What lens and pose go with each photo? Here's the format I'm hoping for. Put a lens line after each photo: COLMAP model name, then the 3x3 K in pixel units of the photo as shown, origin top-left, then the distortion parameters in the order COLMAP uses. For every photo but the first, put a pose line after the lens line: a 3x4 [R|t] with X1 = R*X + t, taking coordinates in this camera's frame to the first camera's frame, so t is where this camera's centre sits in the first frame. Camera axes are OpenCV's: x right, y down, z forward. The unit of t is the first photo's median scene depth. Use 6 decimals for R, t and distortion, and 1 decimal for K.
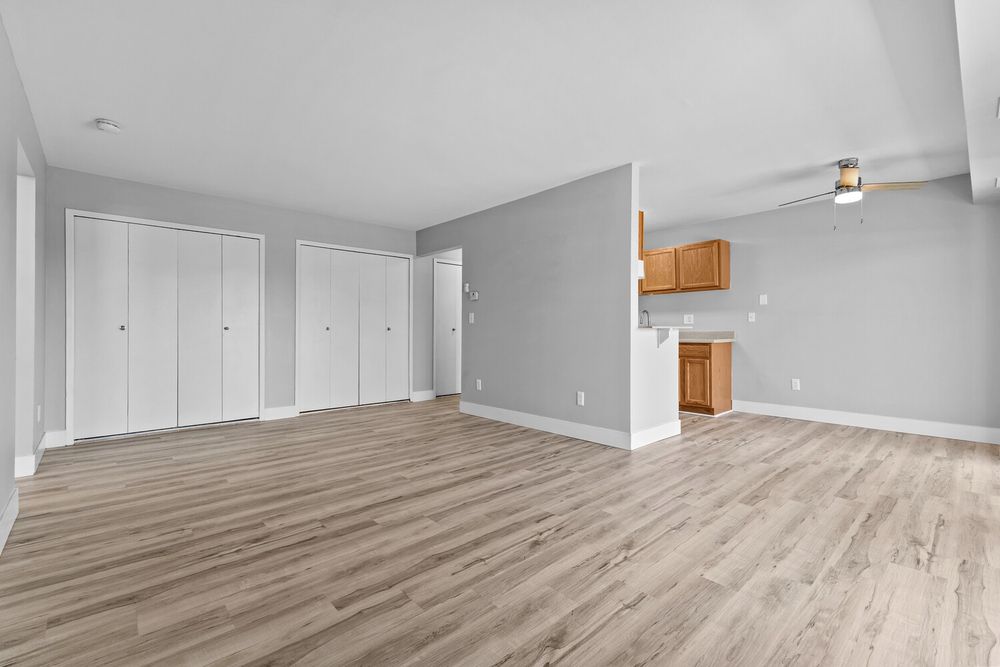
lens RADIAL K [[433.4, 0, 503.1], [0, 433.4, 331.0], [0, 0, 1]] dist [0.014990, -0.003663]
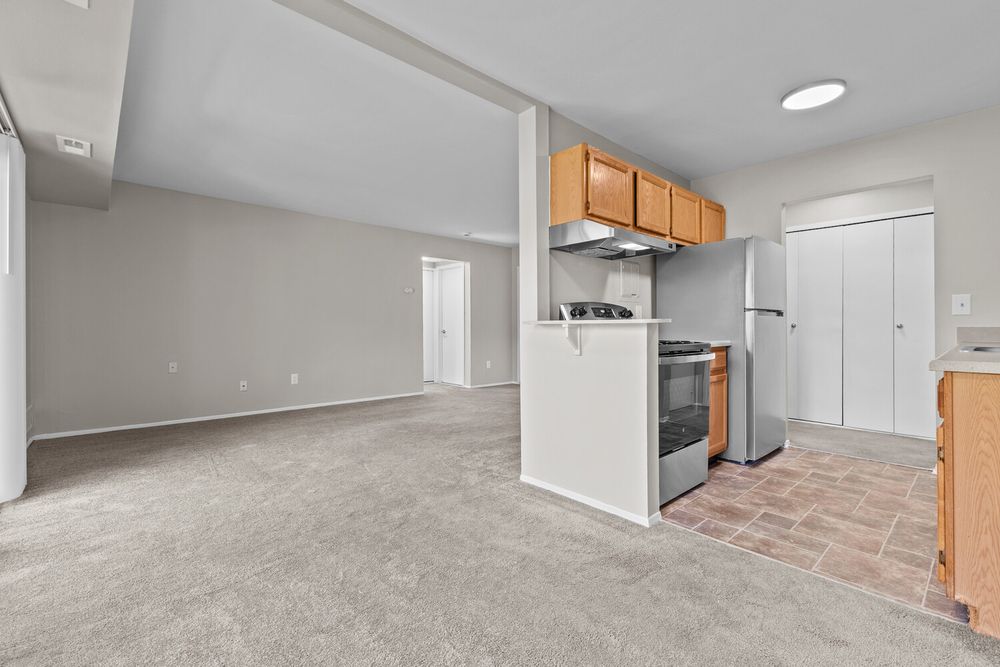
lens RADIAL K [[433.4, 0, 502.4], [0, 433.4, 329.6], [0, 0, 1]] dist [0.014990, -0.003663]
pose [[0.002799, 0.006131, -0.999977, 1.143782], [-0.001621, 0.999980, 0.006126, -0.002567], [0.999995, 0.001604, 0.002809, 1.044325]]
